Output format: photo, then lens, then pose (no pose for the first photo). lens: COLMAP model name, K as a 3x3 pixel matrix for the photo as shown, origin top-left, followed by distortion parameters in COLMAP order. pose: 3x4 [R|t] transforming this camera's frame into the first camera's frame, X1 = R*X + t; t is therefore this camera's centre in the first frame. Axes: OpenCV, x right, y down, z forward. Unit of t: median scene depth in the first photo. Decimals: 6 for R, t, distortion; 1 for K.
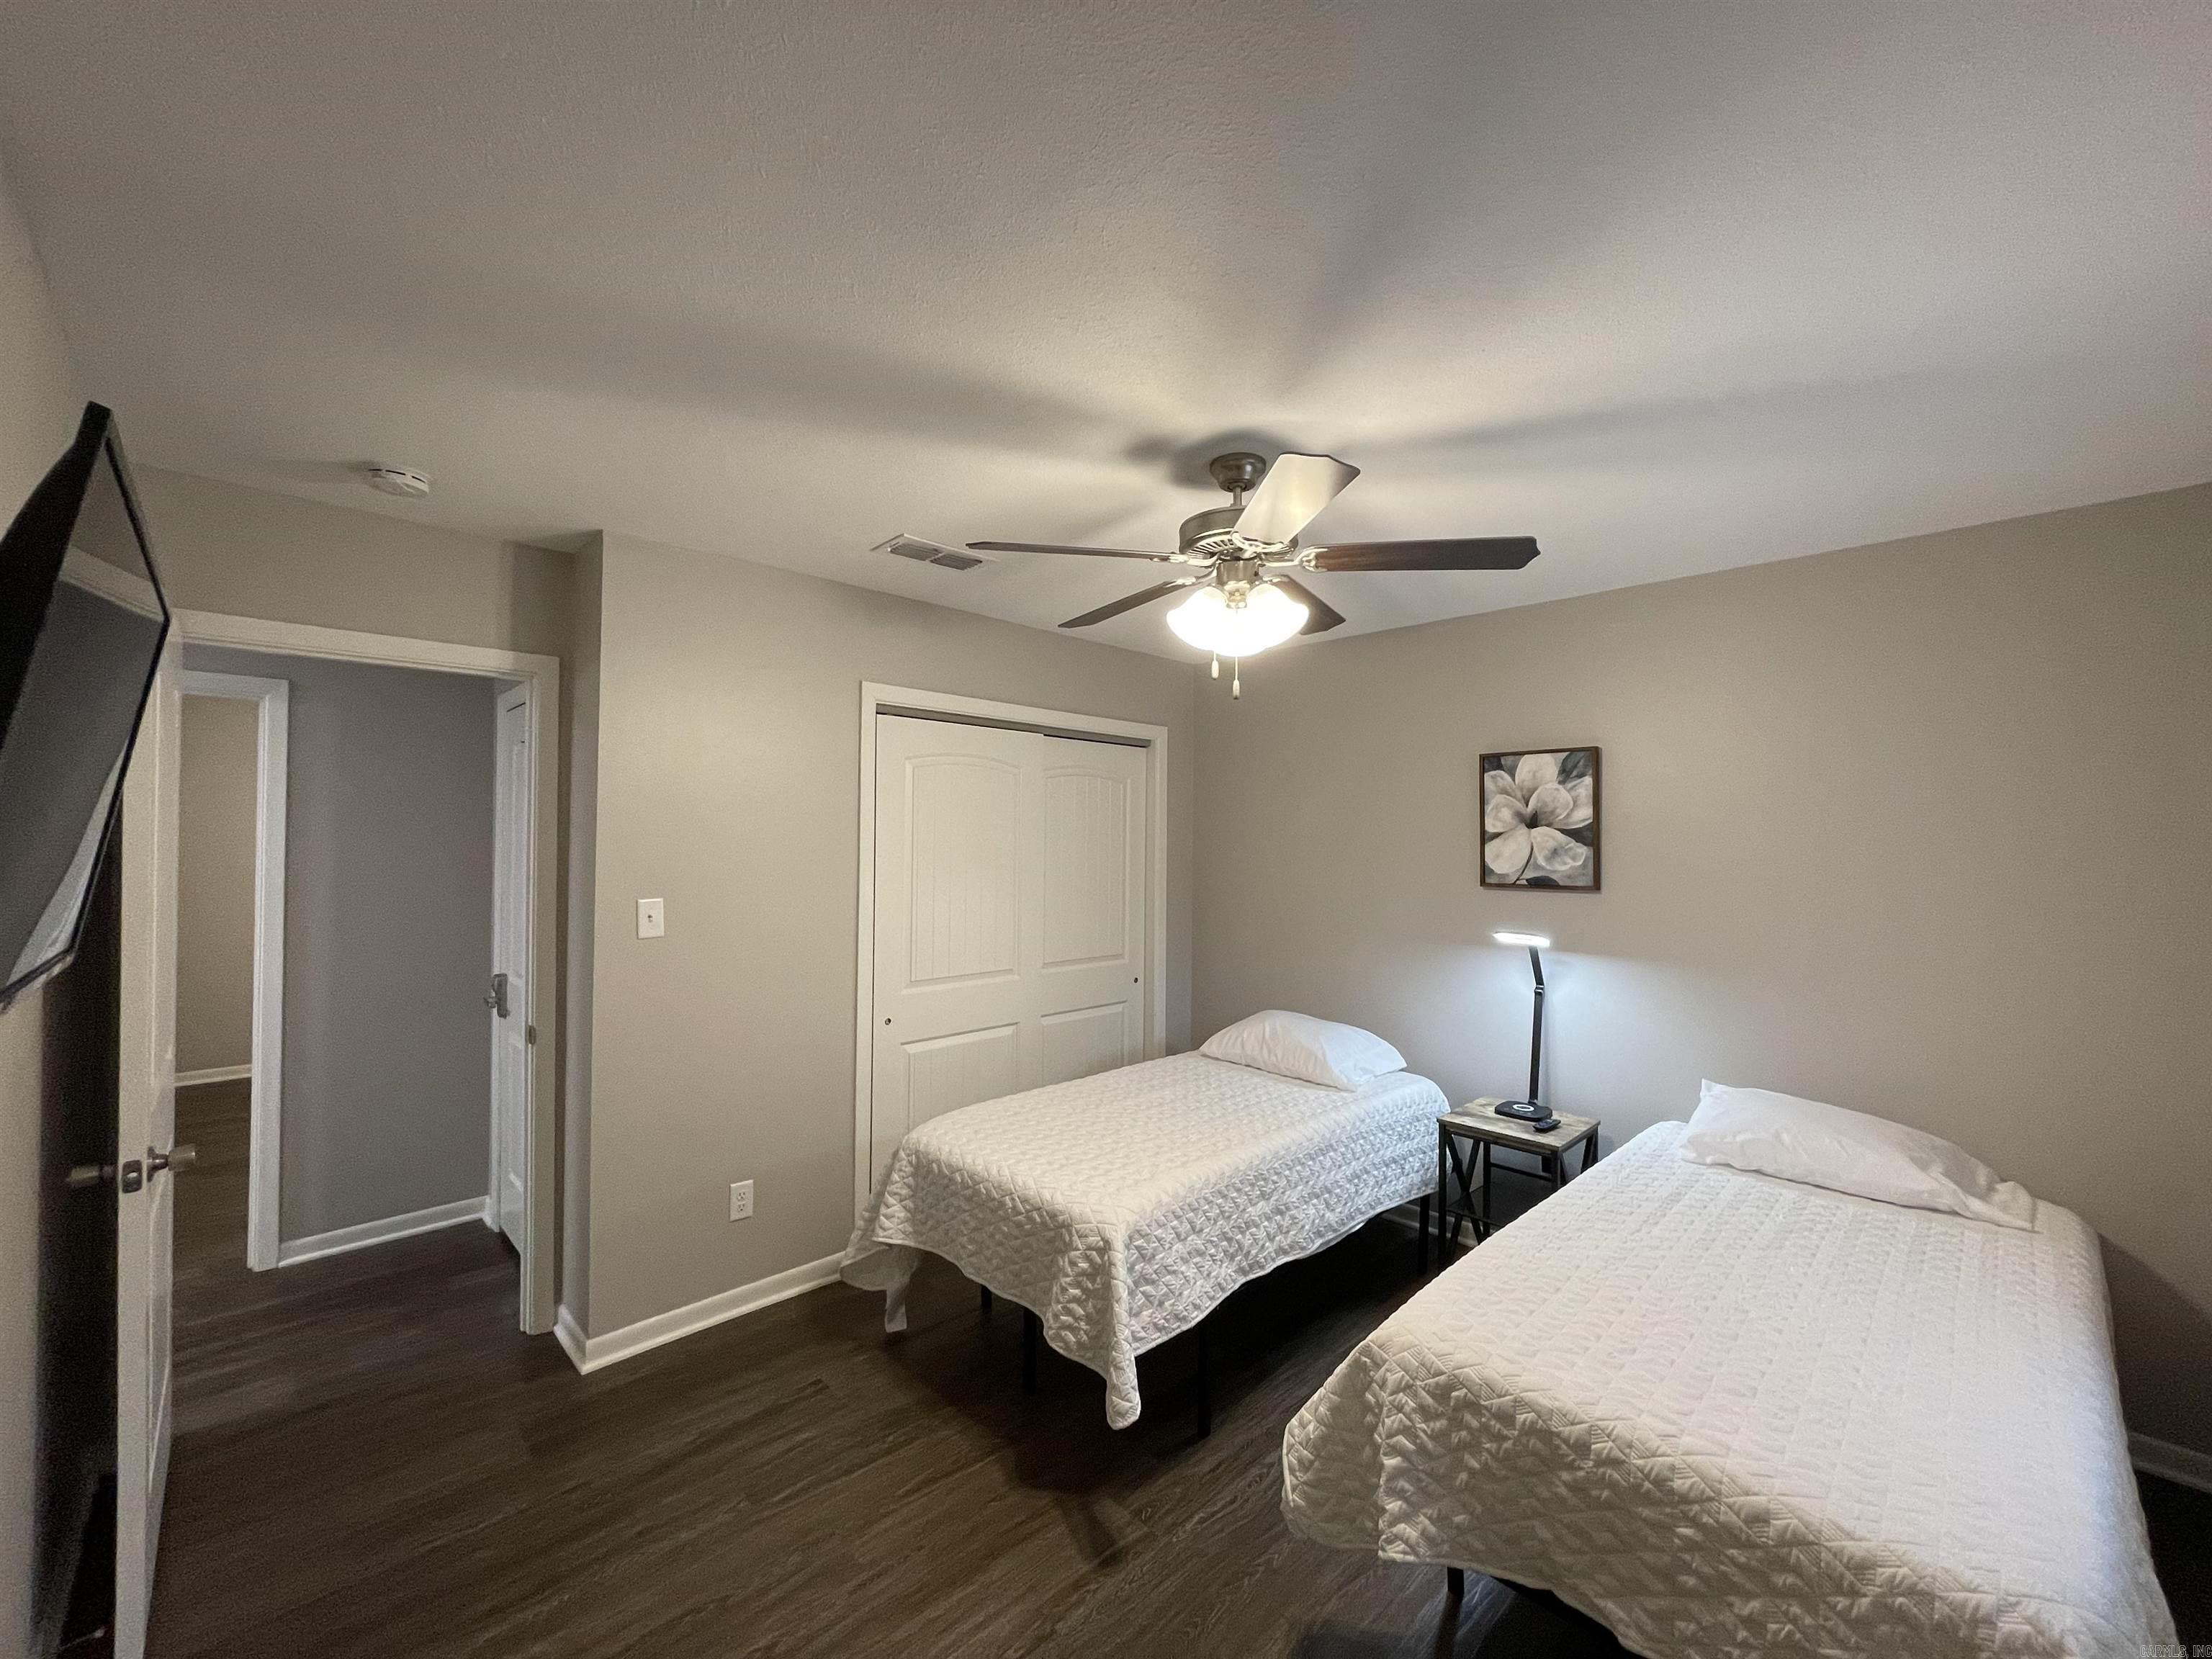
lens RADIAL K [[893.2, 0, 1094.9], [0, 893.2, 829.9], [0, 0, 1]] dist [-0.003682, 0.000770]
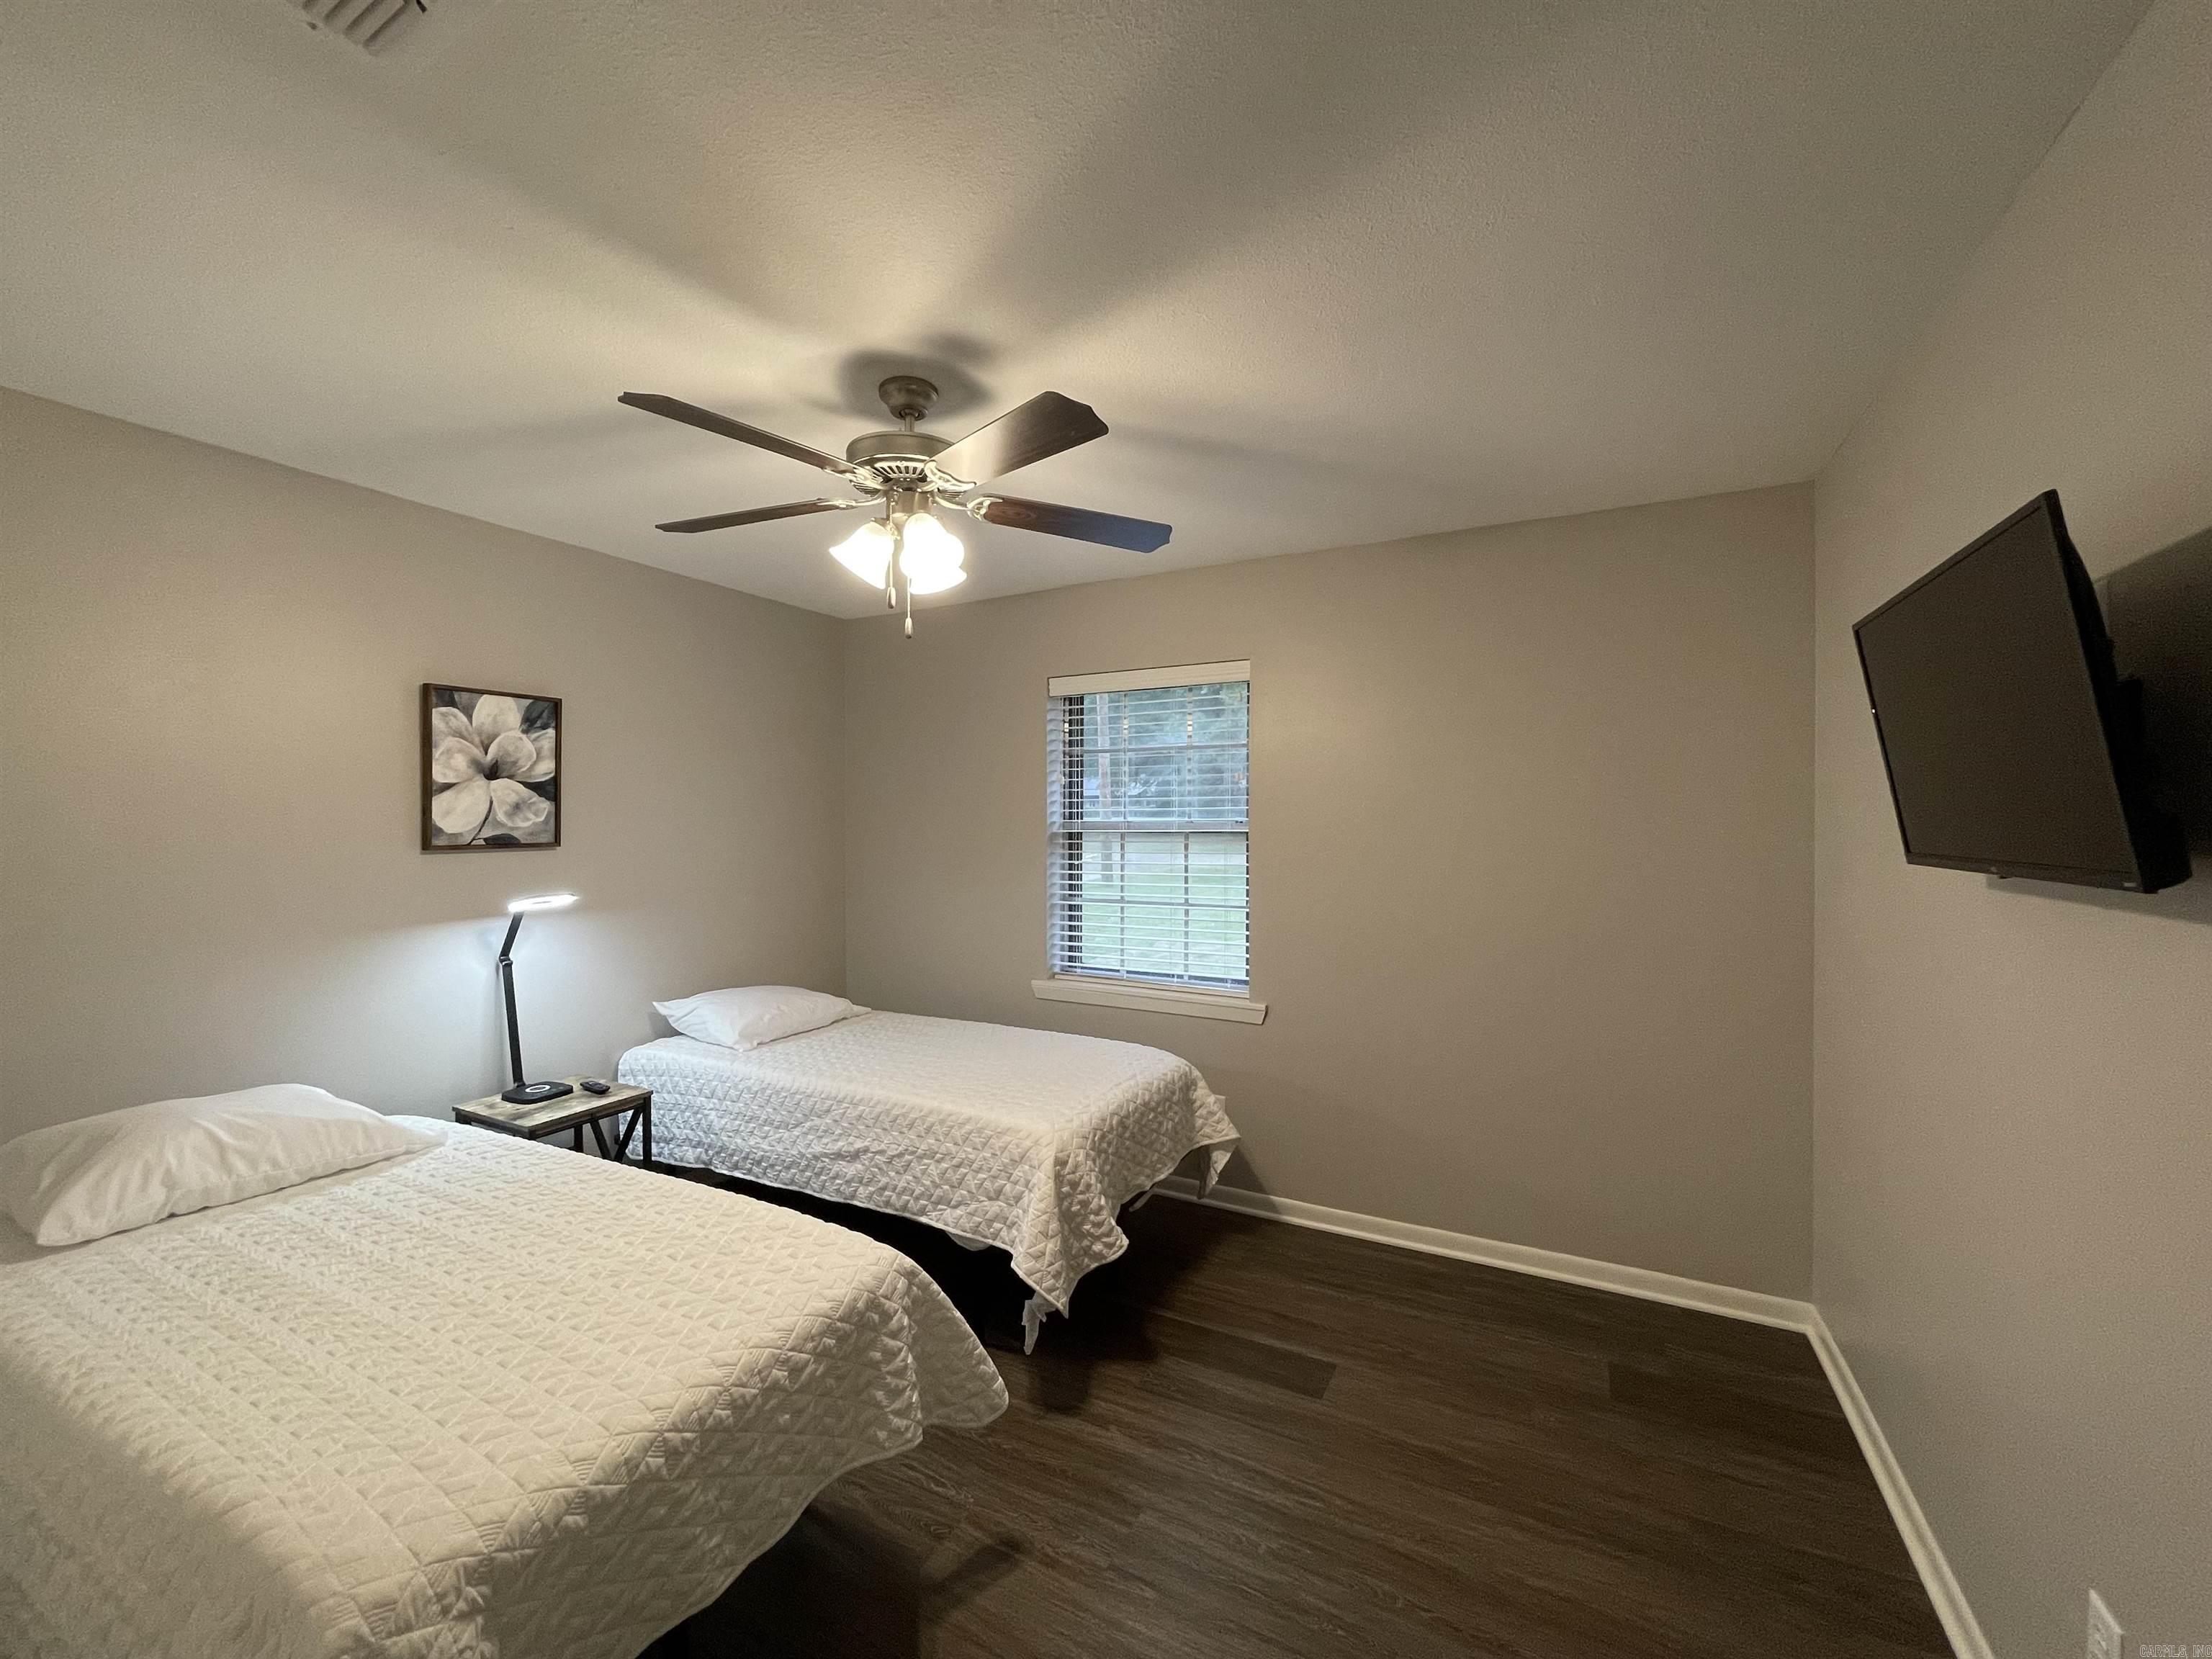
lens RADIAL K [[893.2, 0, 1094.9], [0, 893.2, 829.9], [0, 0, 1]] dist [-0.003682, 0.000770]
pose [[-0.308485, -0.016292, 0.951090, -0.528693], [-0.013103, 0.999831, 0.012878, 0.028532], [-0.951139, -0.008489, -0.308647, 0.715699]]
